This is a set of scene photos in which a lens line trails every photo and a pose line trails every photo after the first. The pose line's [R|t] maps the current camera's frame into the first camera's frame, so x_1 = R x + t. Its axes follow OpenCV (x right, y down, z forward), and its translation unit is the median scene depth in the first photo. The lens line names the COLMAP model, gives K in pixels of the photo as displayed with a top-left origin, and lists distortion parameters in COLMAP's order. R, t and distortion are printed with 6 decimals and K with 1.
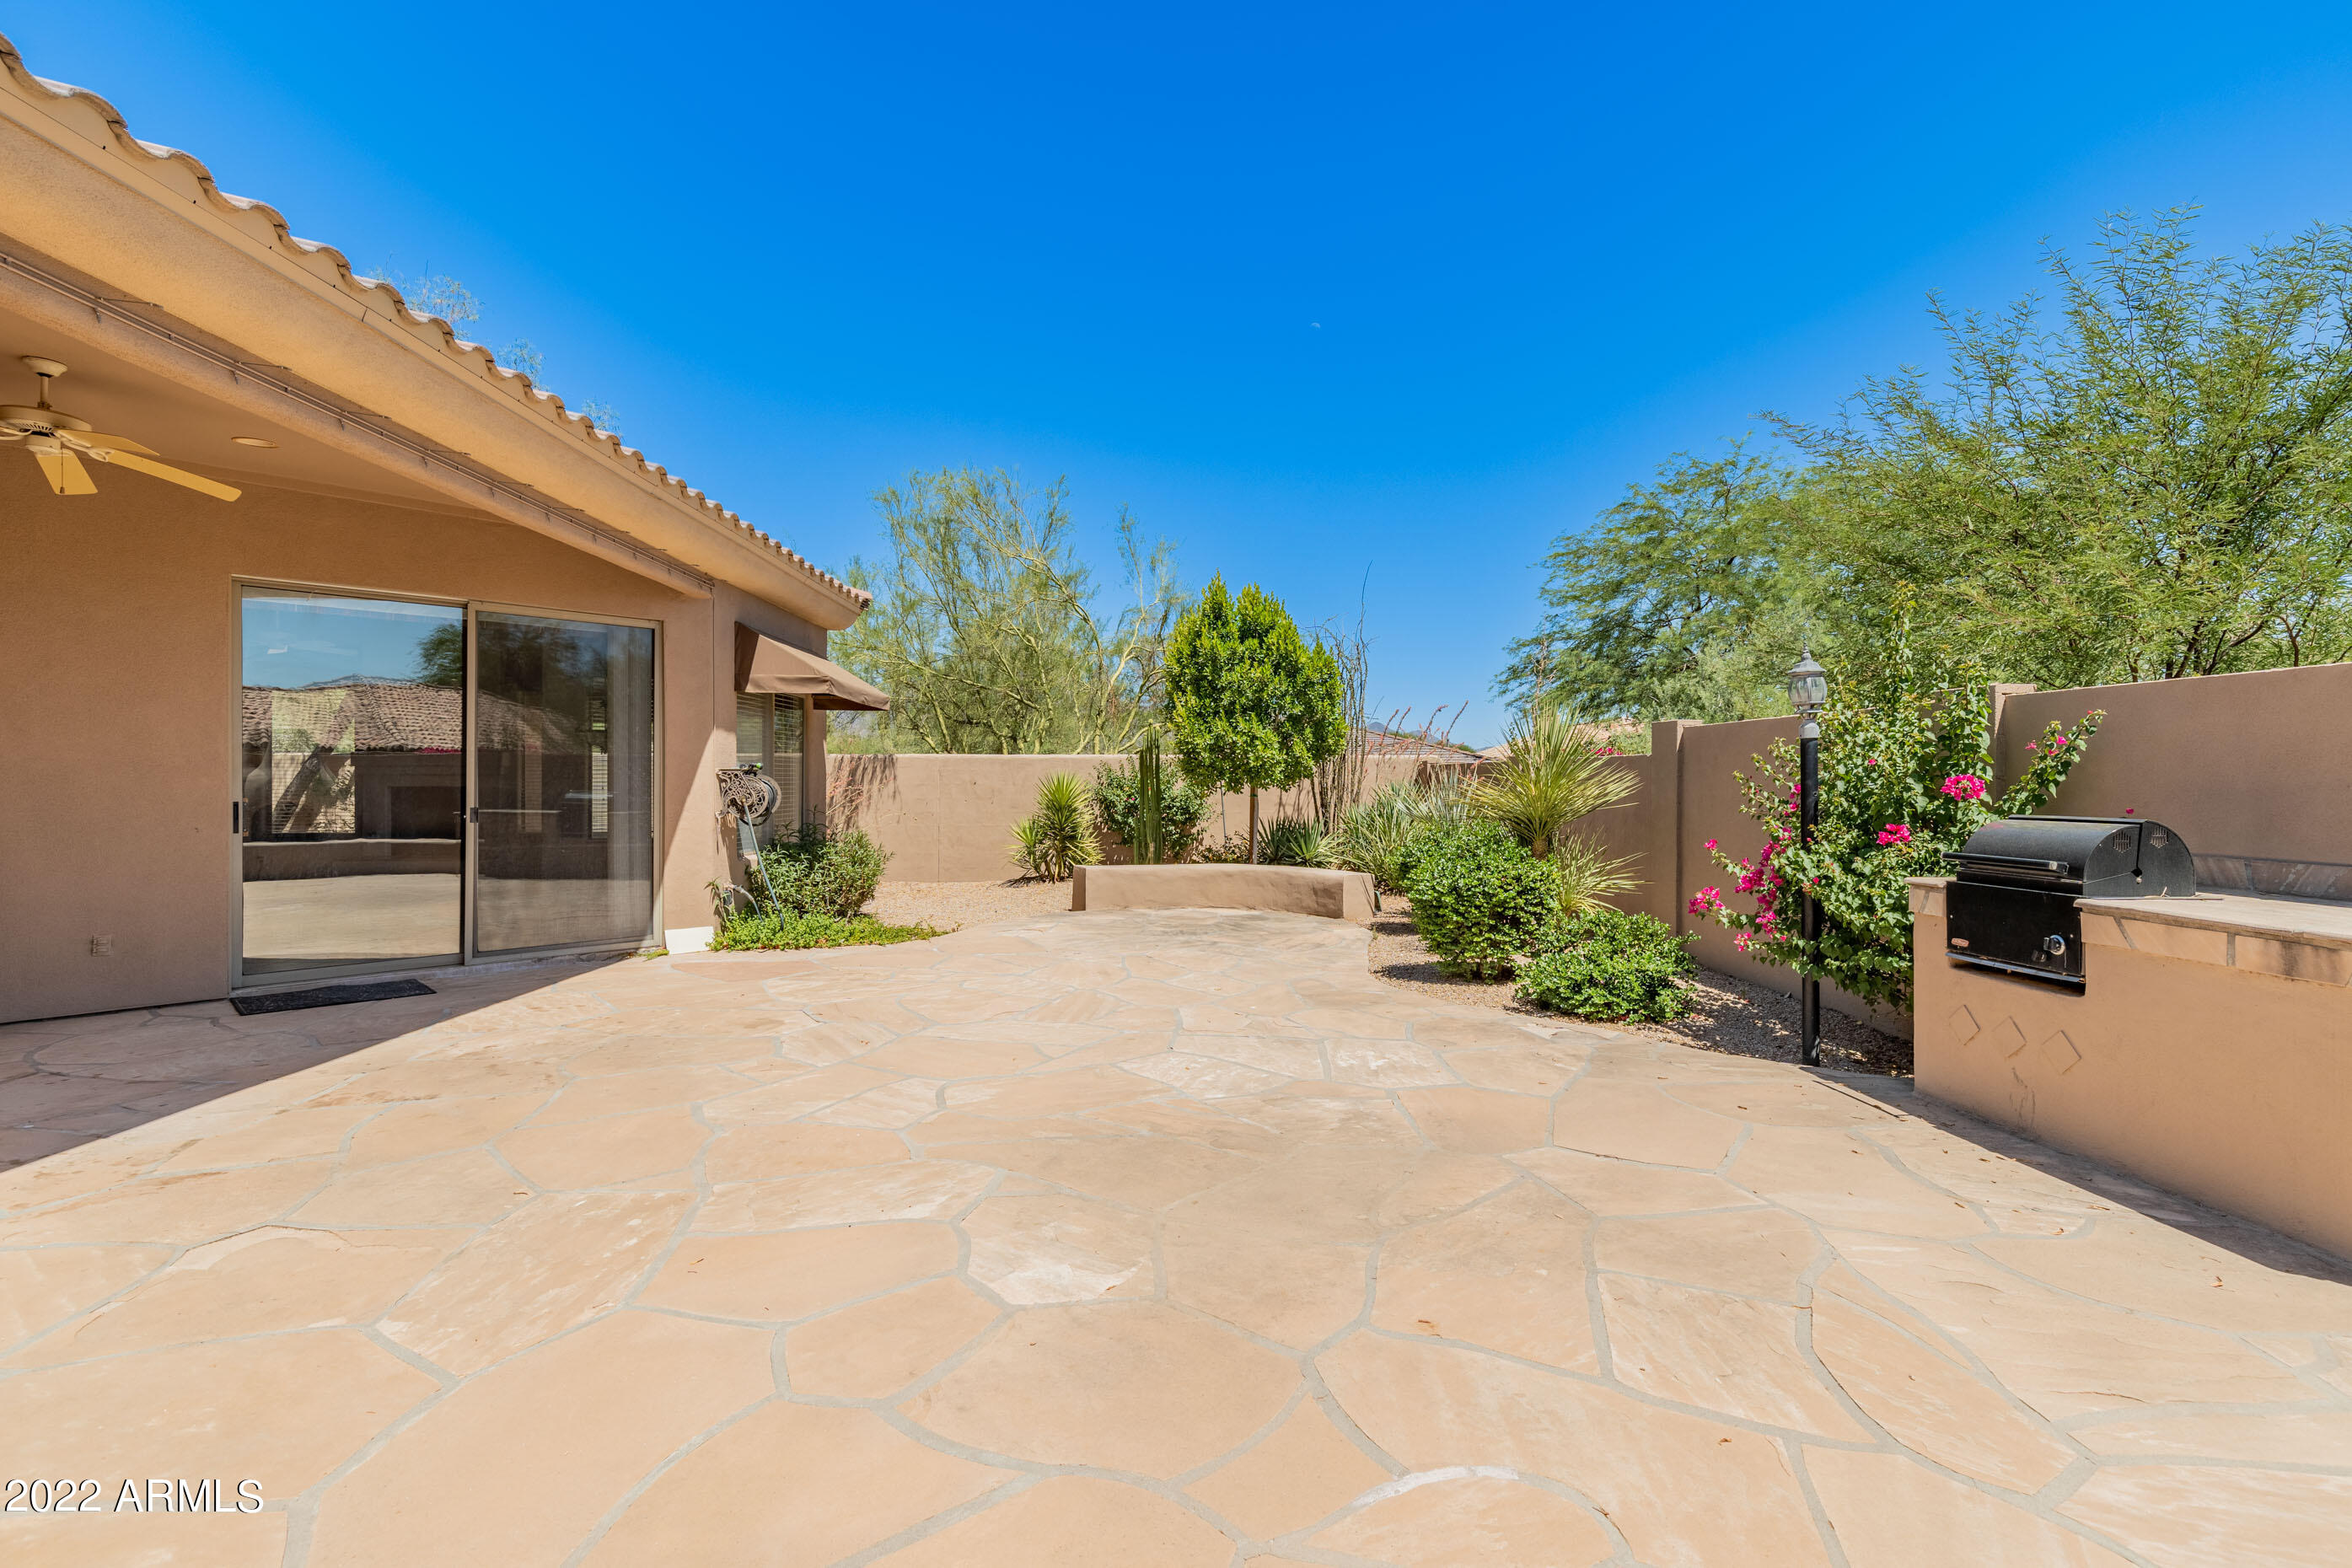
lens RADIAL K [[1055.0, 0, 1196.1], [0, 1055.0, 771.6], [0, 0, 1]] dist [0.009152, -0.000554]
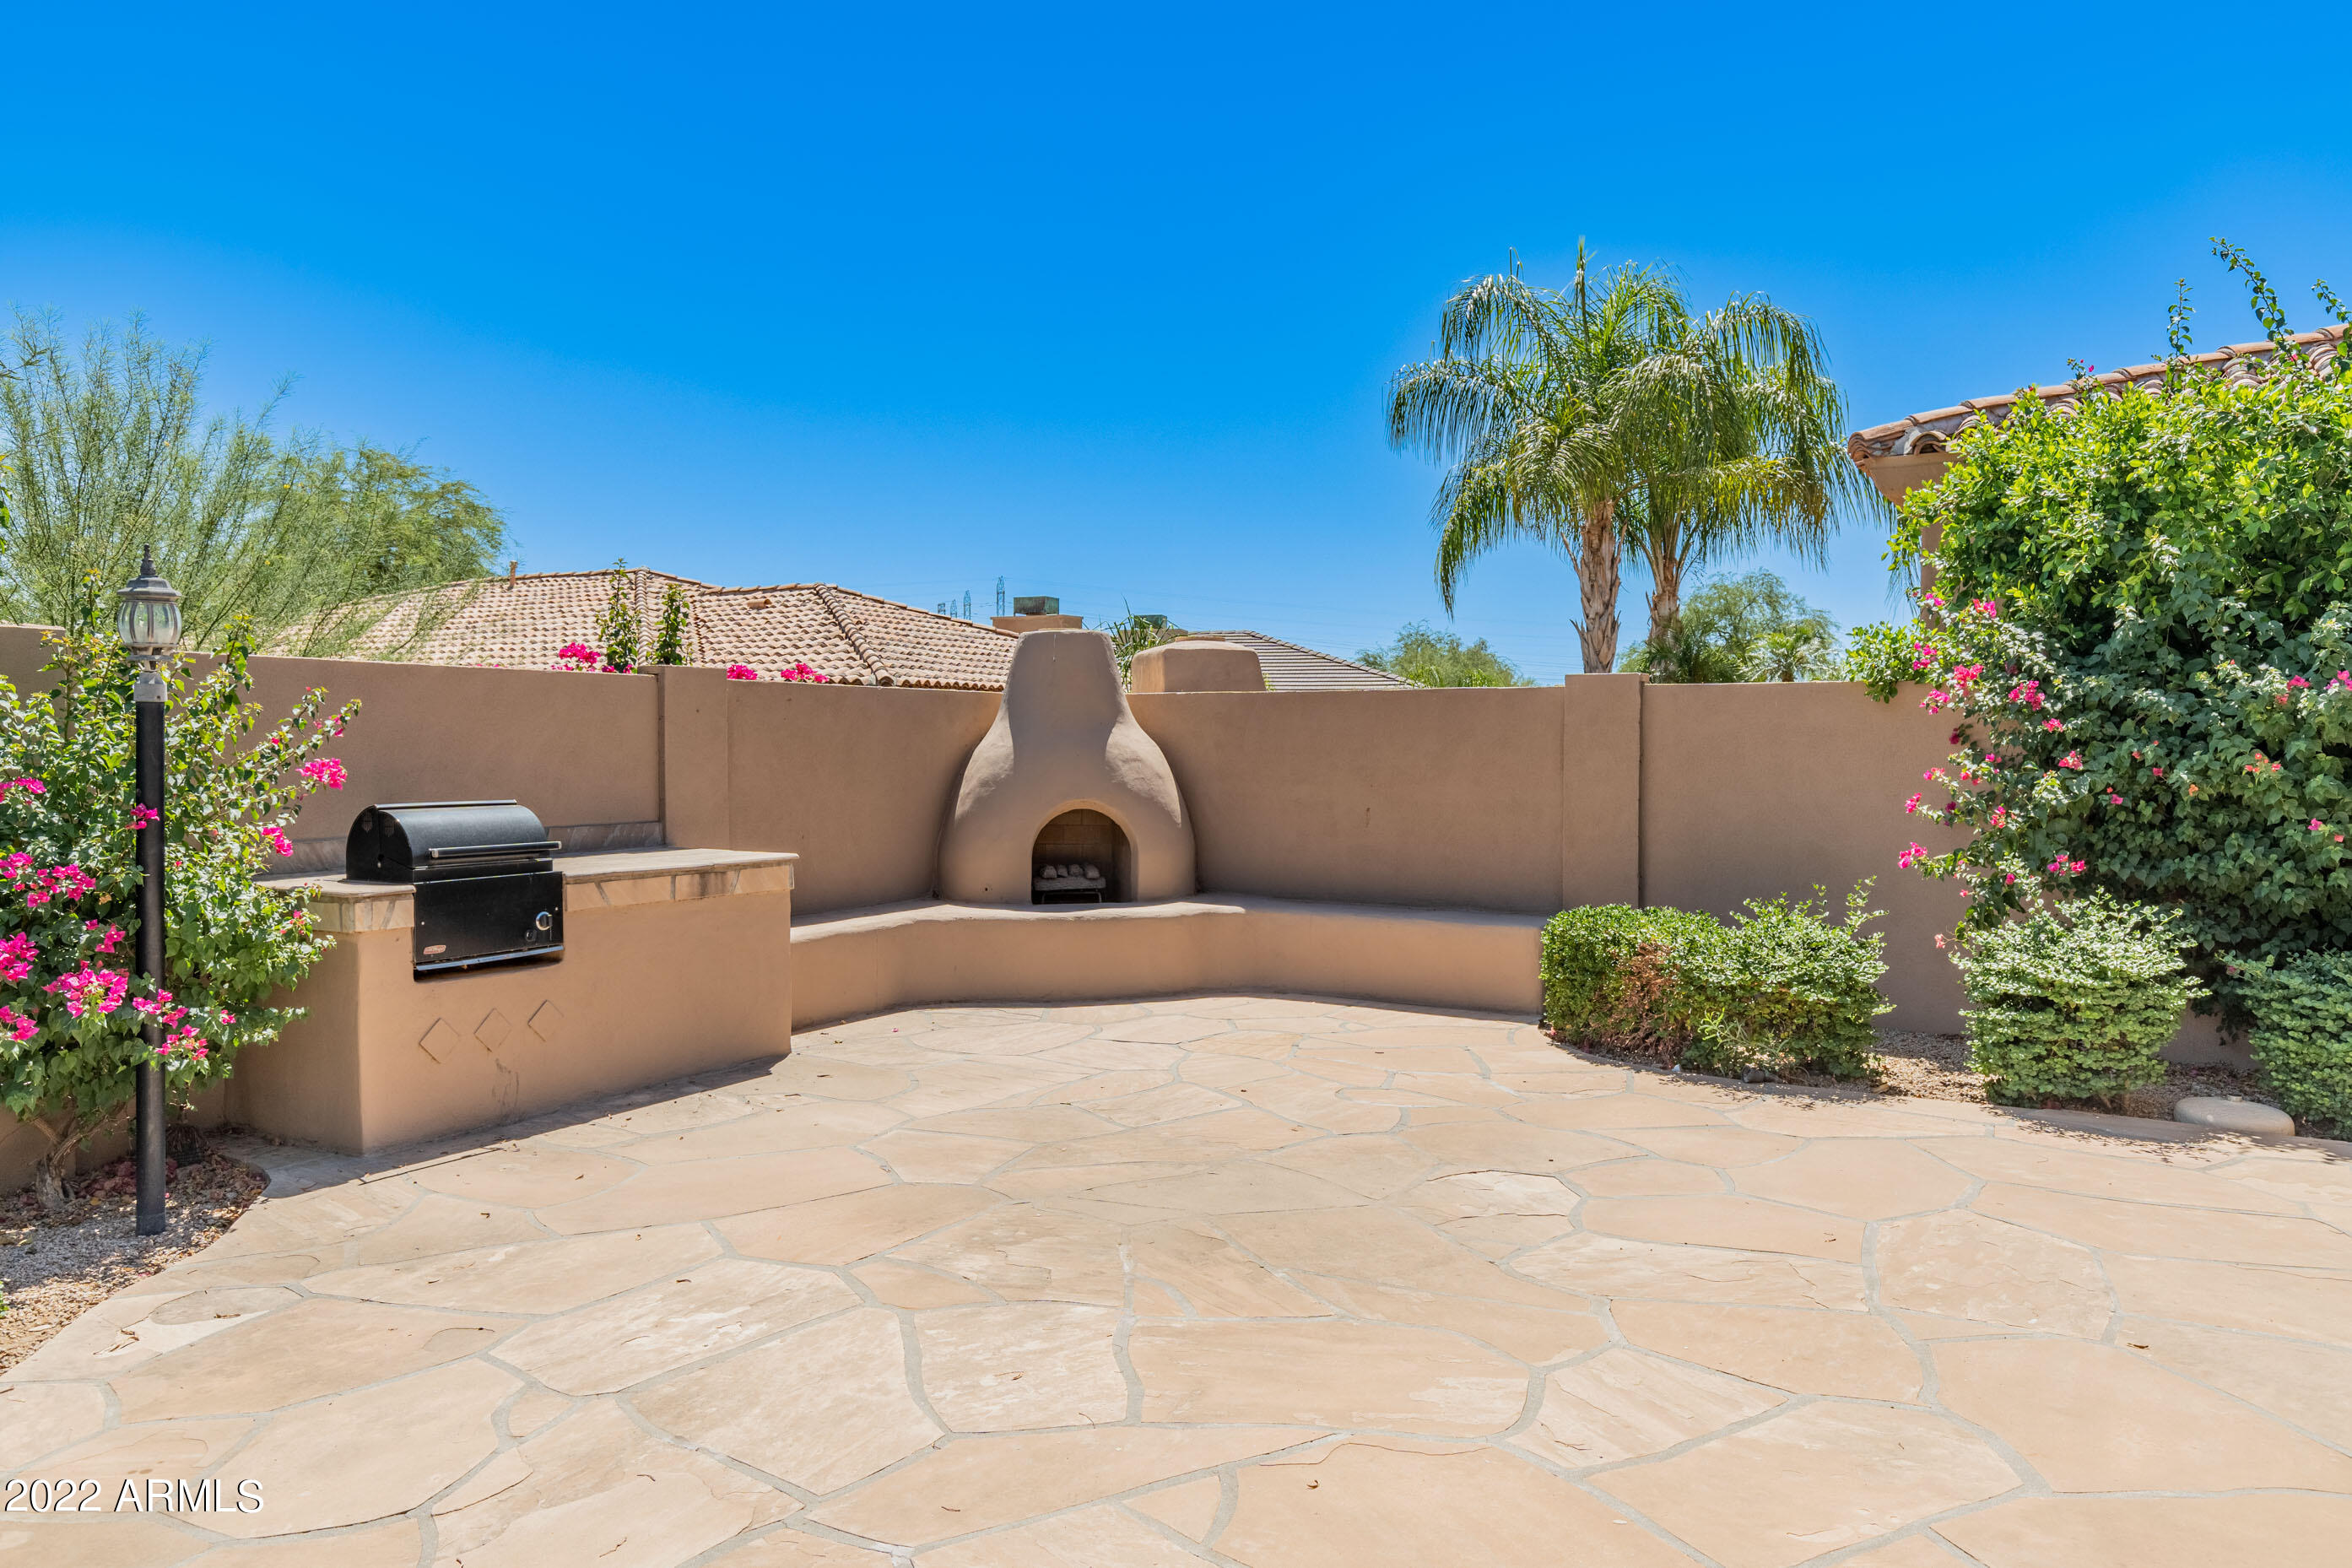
lens RADIAL K [[1603.4, 0, 1176.0], [0, 1603.4, 784.0], [0, 0, 1]] dist [-0.005148, 0.002464]
pose [[-0.831048, -0.017329, 0.555931, -0.553610], [-0.008478, 0.999793, 0.018490, -0.007039], [-0.556136, 0.010653, -0.831023, 1.832518]]
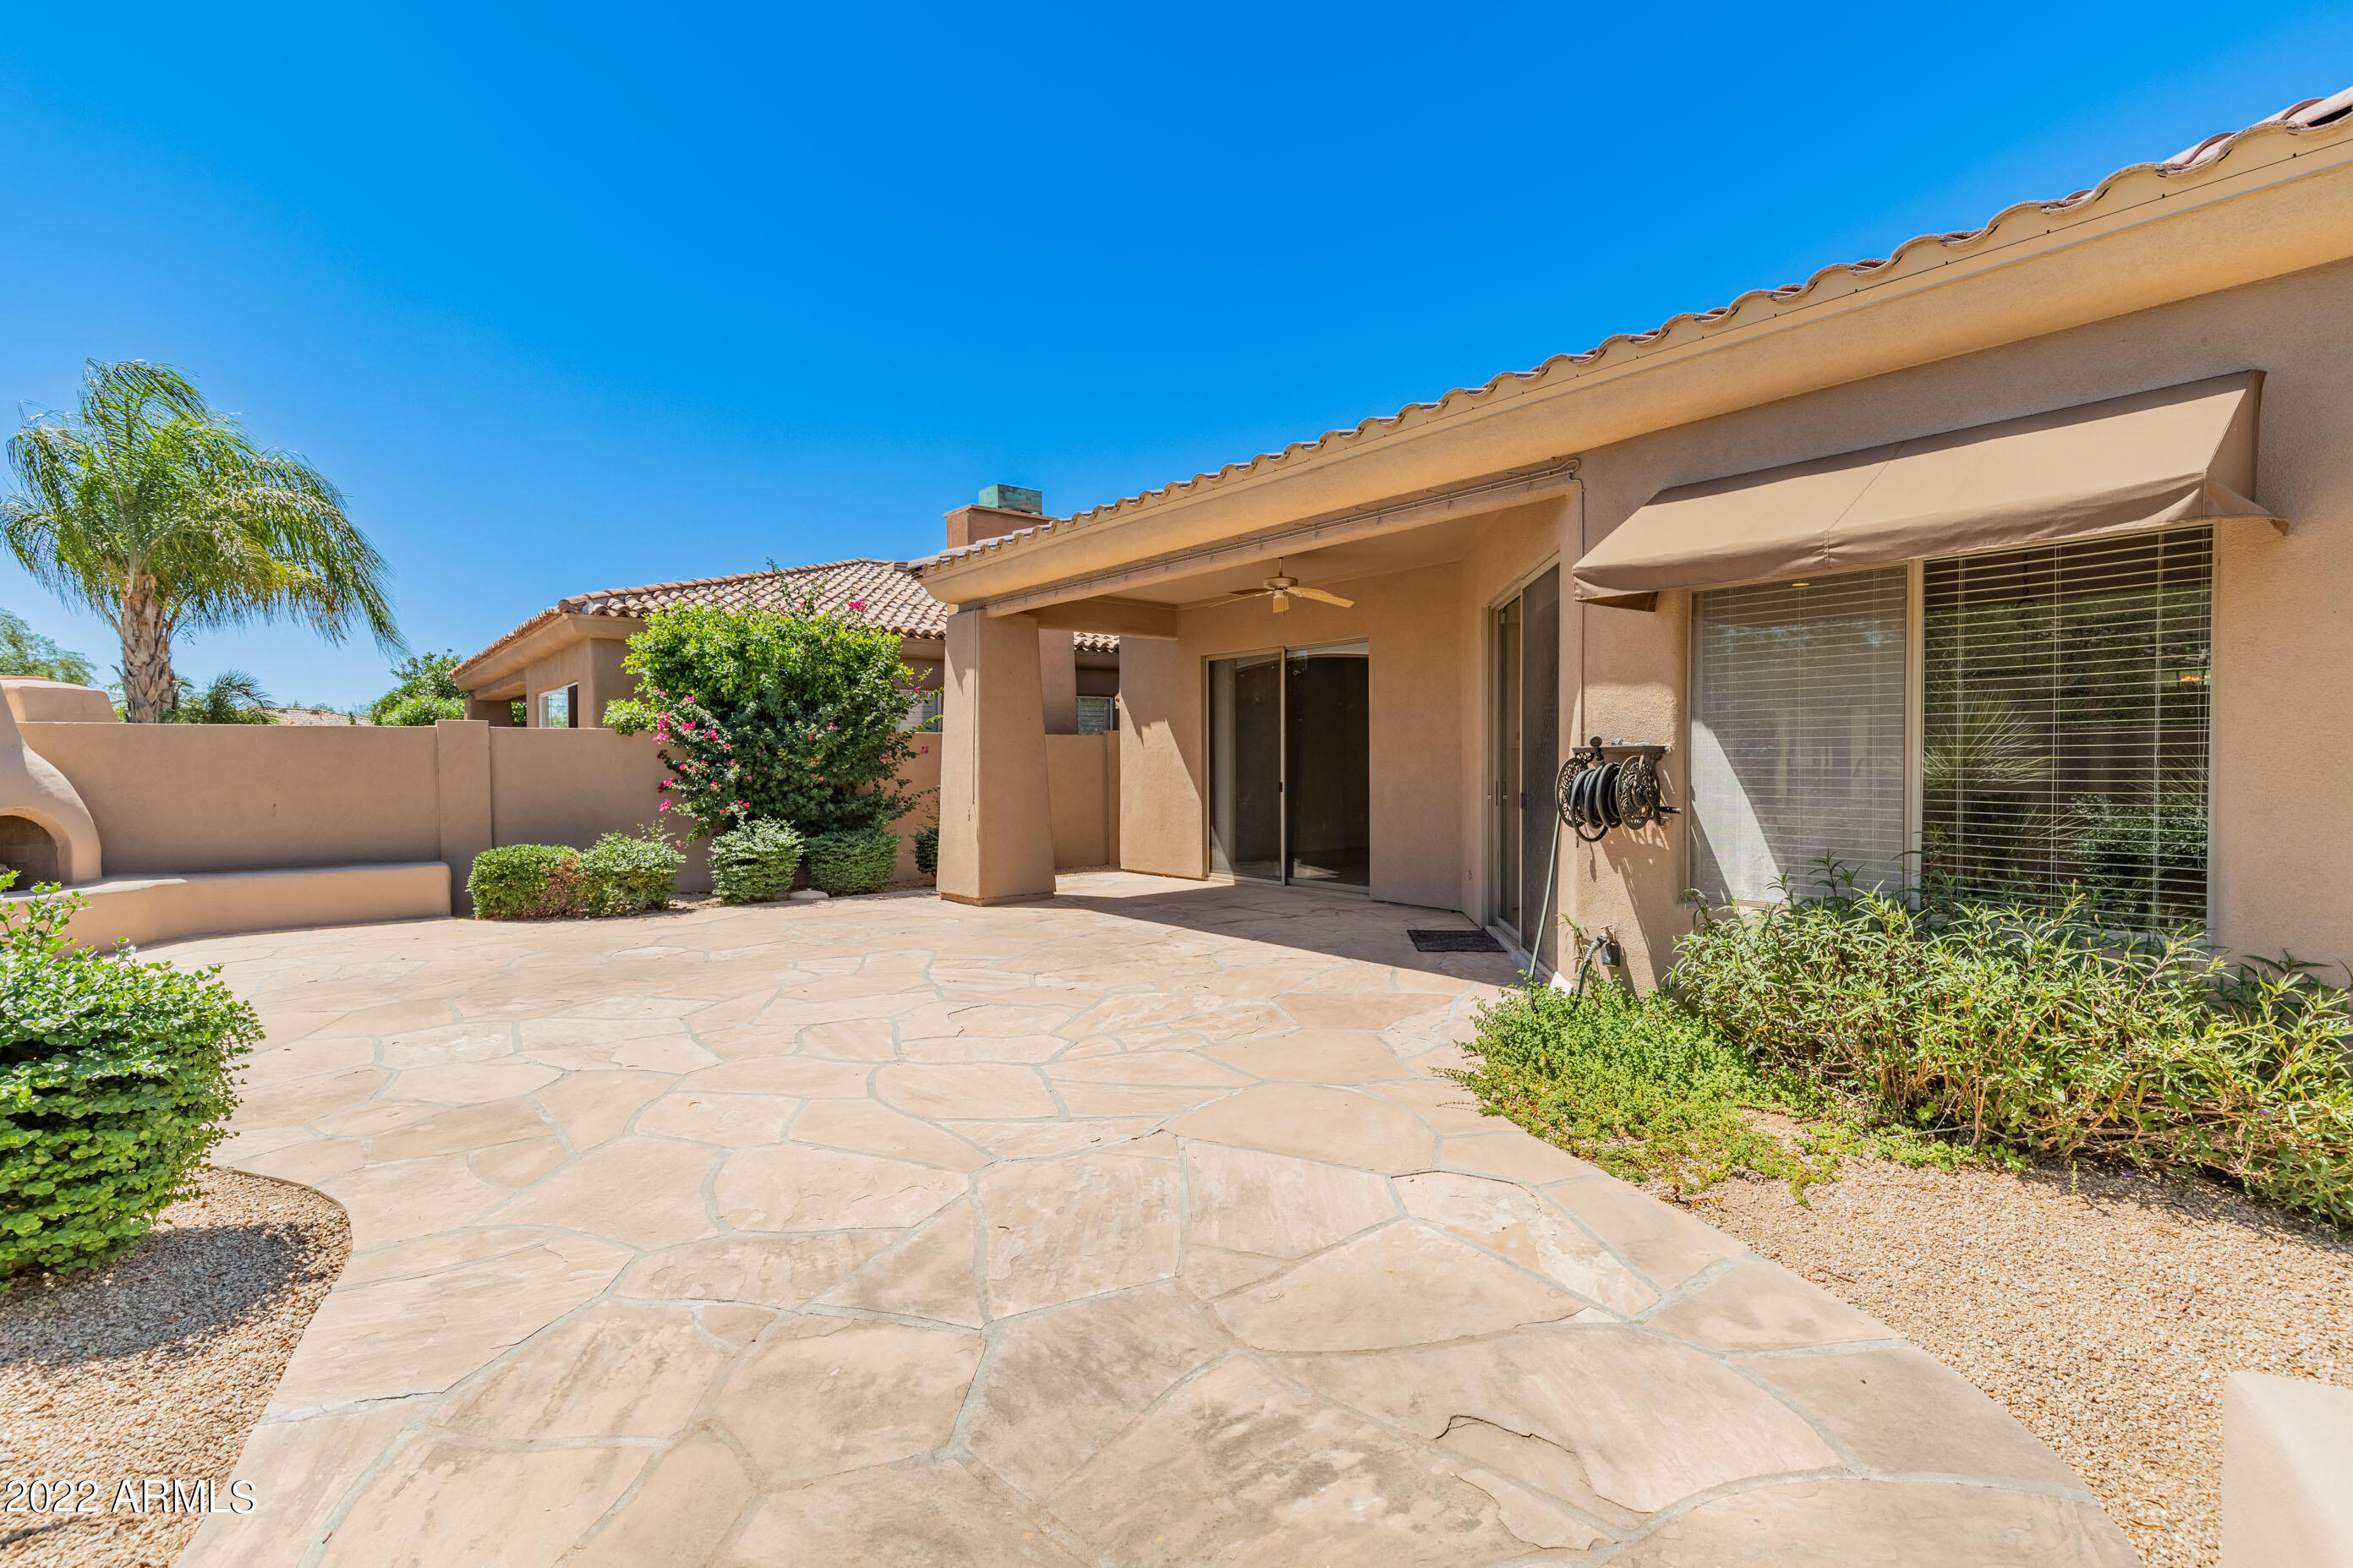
lens RADIAL K [[1090.3, 0, 1185.4], [0, 1090.3, 783.0], [0, 0, 1]] dist [0.010172, -0.000492]
pose [[-0.805846, 0.016457, -0.591896, 0.279718], [0.011800, 0.999862, 0.011734, 0.017396], [0.592007, 0.002471, -0.805929, 2.780644]]
